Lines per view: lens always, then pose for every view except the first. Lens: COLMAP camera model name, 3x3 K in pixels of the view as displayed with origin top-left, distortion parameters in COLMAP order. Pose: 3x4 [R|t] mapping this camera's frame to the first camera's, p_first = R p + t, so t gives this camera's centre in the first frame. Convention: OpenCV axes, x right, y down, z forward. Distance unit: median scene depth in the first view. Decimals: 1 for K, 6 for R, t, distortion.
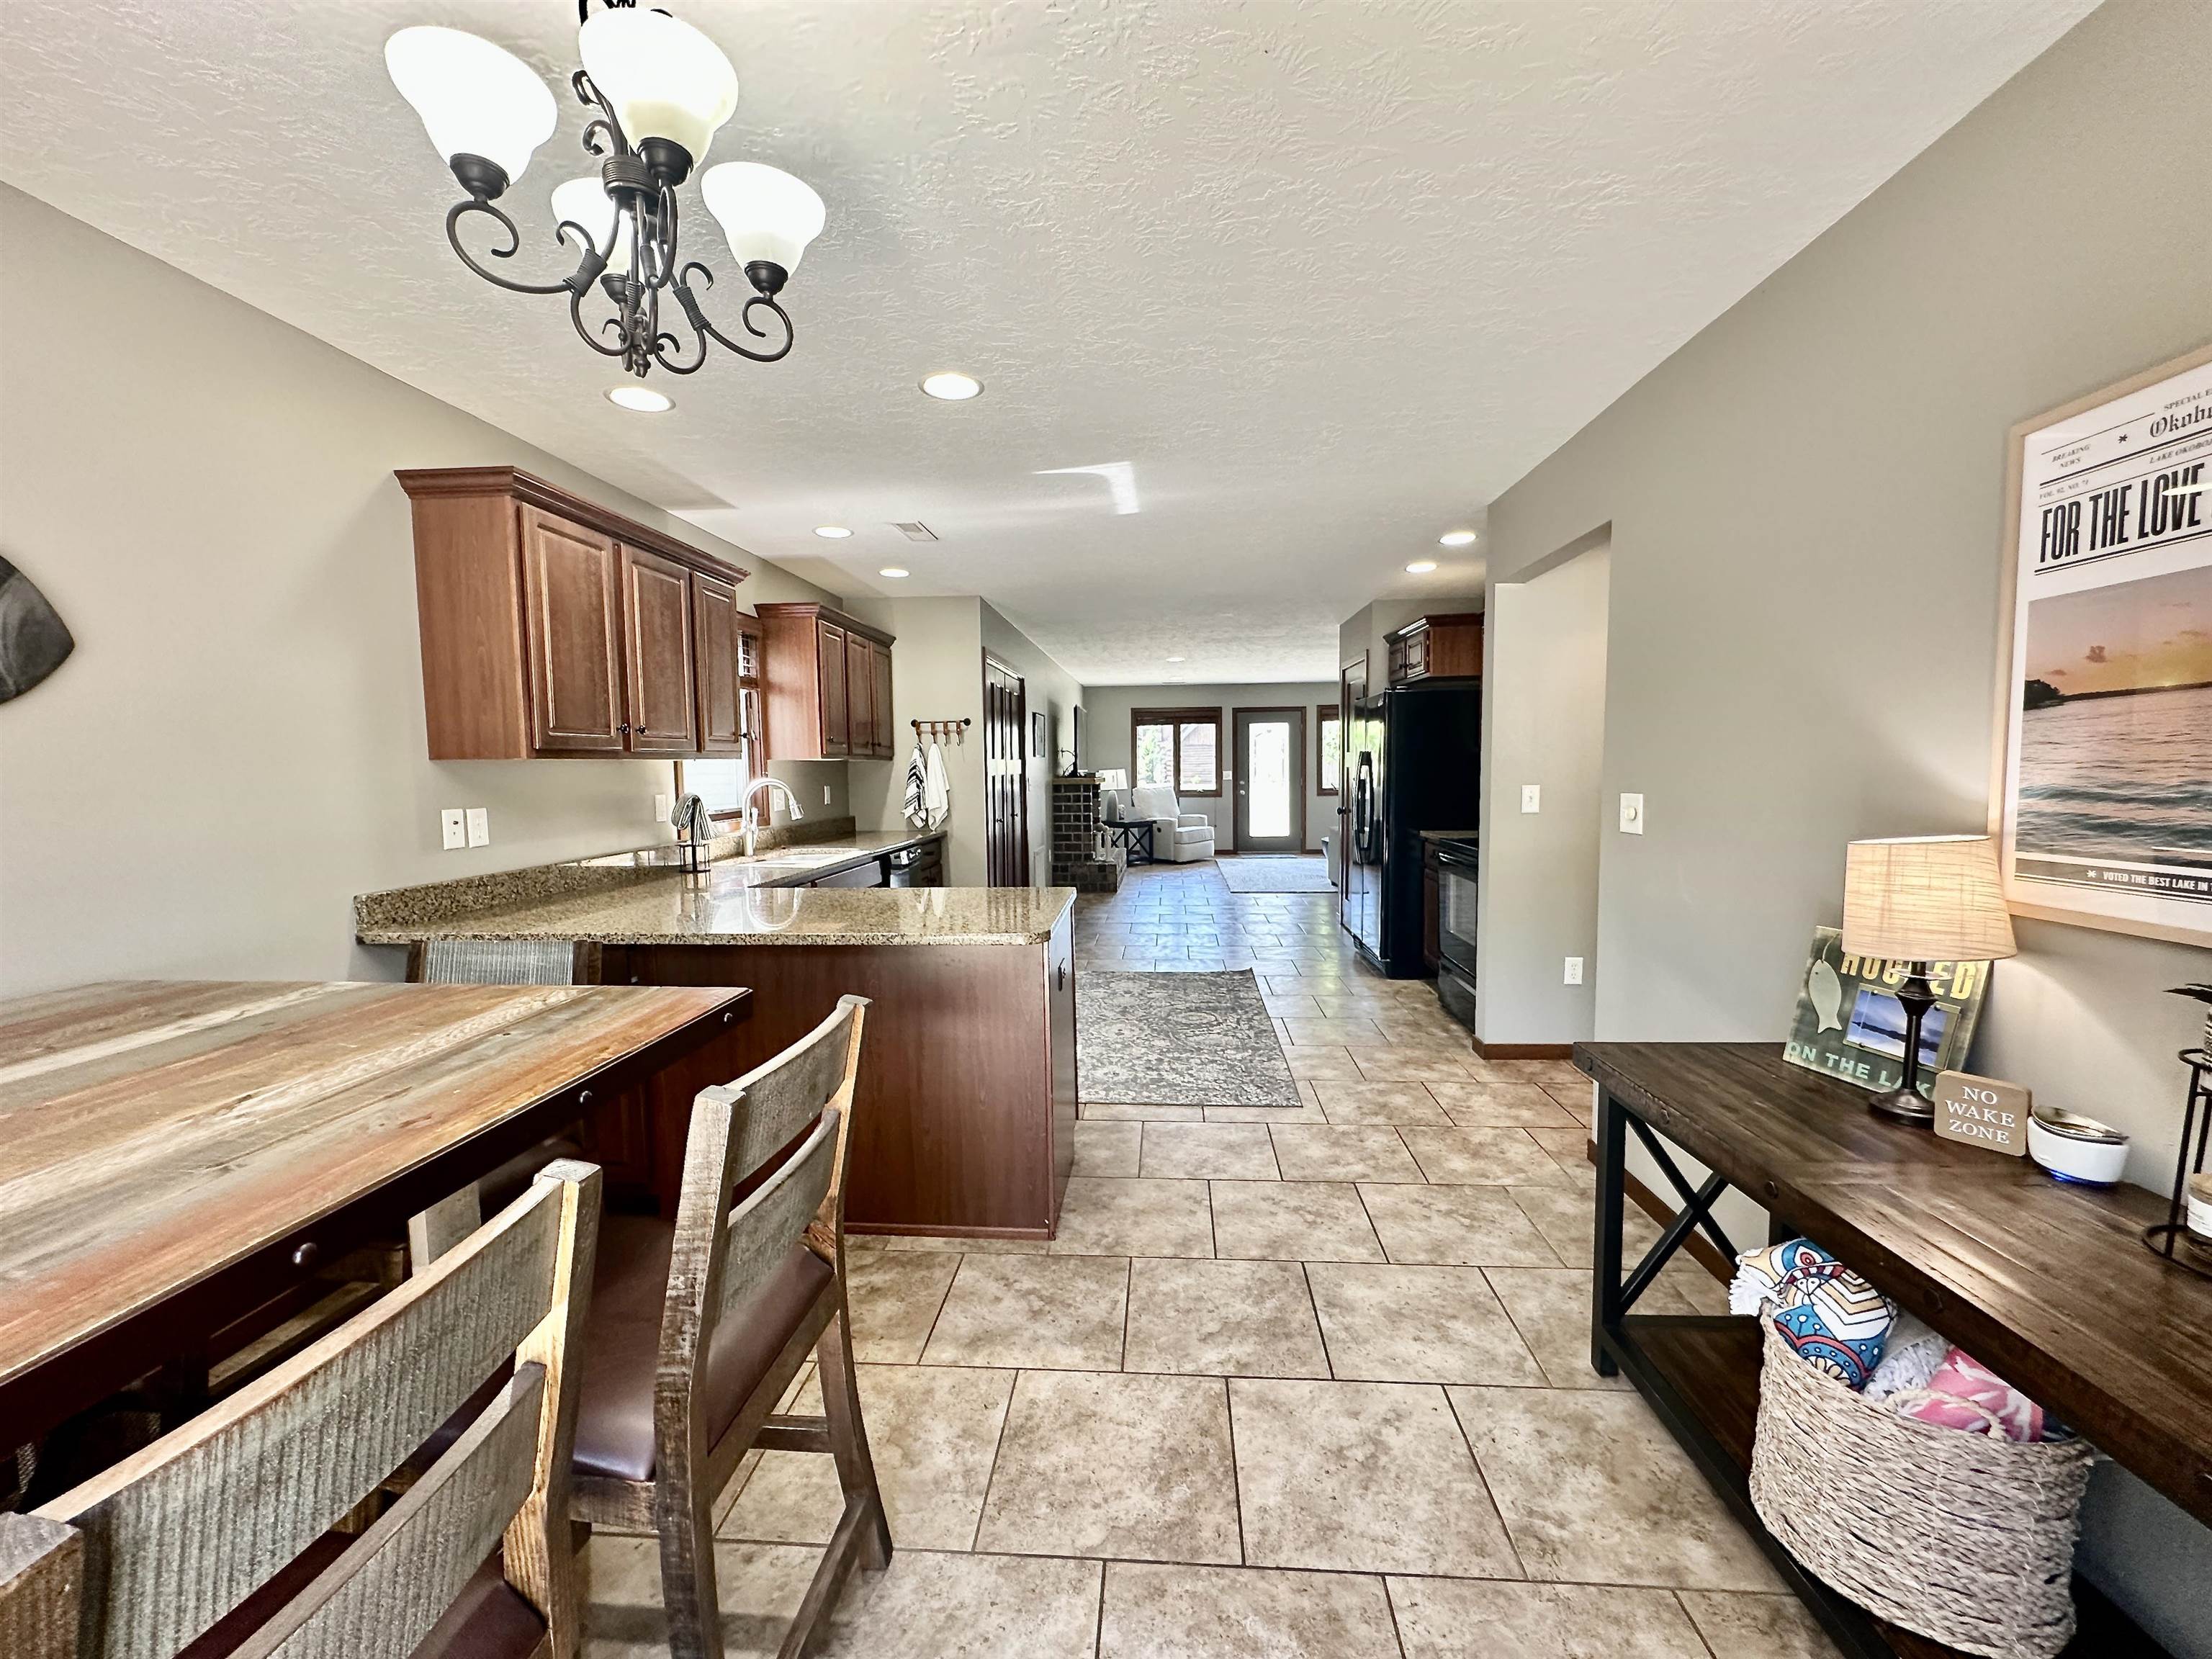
lens RADIAL K [[886.1, 0, 1106.0], [0, 886.1, 829.5], [0, 0, 1]] dist [-0.004050, 0.000046]
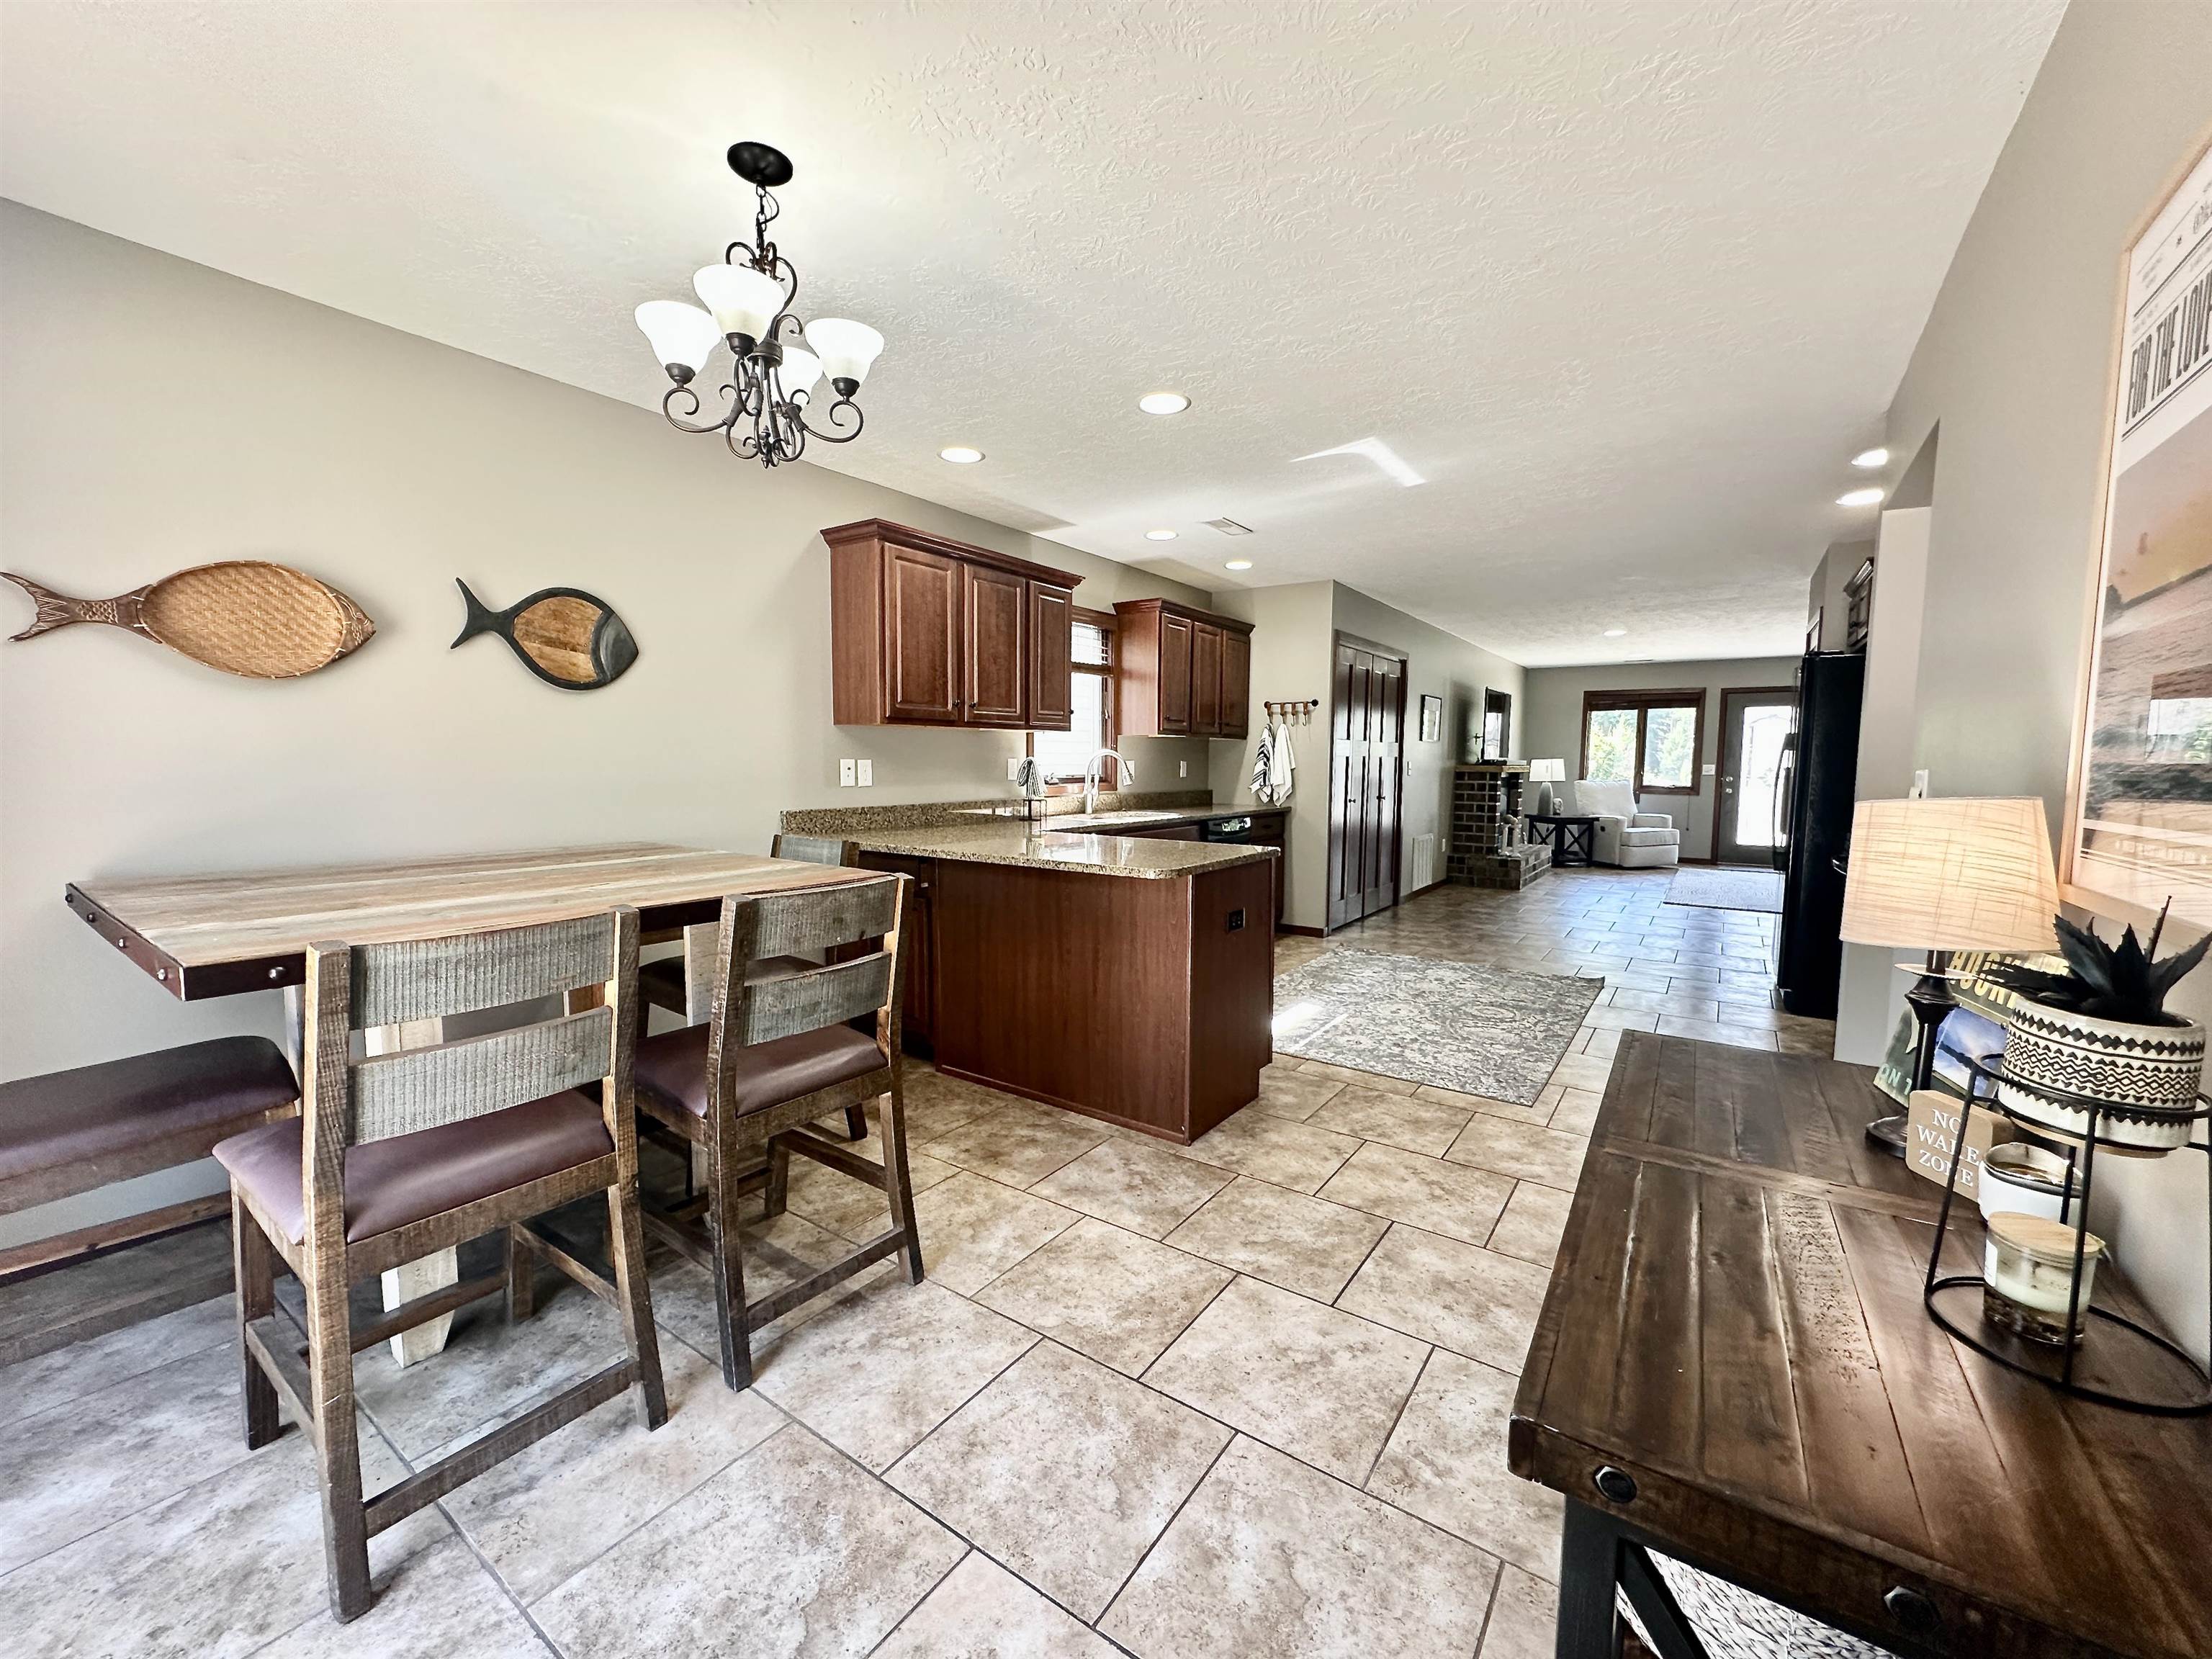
lens RADIAL K [[886.1, 0, 1106.0], [0, 886.1, 829.5], [0, 0, 1]] dist [-0.004050, 0.000046]
pose [[0.856585, 0.060899, -0.512399, 0.271865], [-0.056530, 0.998109, 0.024124, 0.024003], [0.512900, 0.008302, 0.858408, -0.022891]]
